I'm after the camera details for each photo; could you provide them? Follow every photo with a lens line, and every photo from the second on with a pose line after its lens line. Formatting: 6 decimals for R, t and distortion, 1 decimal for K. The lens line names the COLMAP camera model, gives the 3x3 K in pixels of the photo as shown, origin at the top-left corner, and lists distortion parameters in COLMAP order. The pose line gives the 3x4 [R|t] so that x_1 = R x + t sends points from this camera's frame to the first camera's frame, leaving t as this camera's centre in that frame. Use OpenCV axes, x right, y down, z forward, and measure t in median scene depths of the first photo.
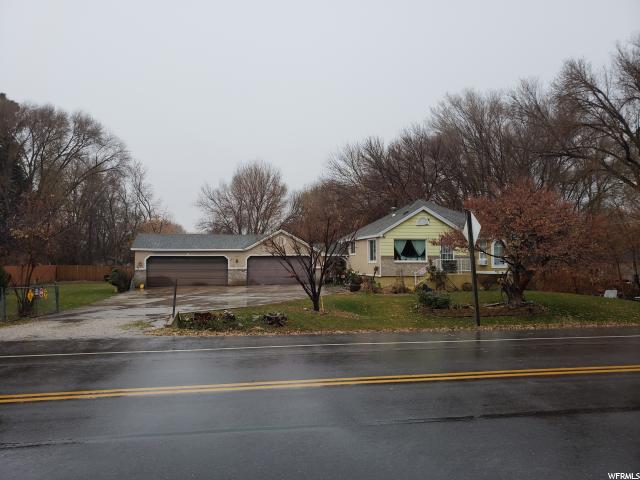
lens RADIAL K [[500.3, 0, 314.6], [0, 500.3, 237.2], [0, 0, 1]] dist [0.064278, -0.053377]
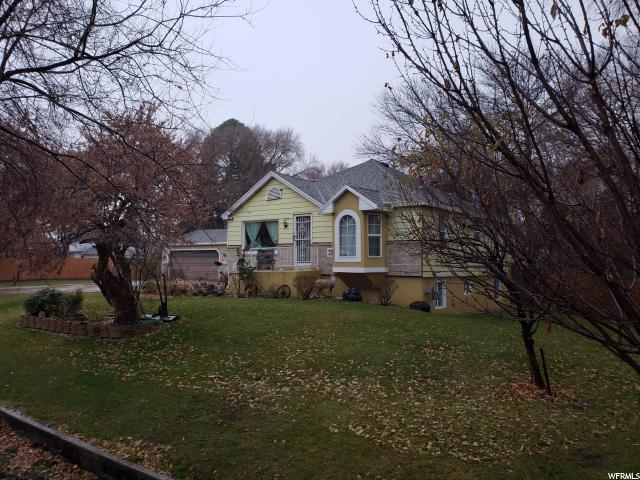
lens RADIAL K [[500.3, 0, 314.6], [0, 500.3, 237.2], [0, 0, 1]] dist [0.064278, -0.053377]
pose [[0.660592, -0.031391, -0.750088, 0.693628], [0.031580, 0.999403, -0.014014, 0.035474], [0.750081, -0.014430, 0.661189, 0.538092]]
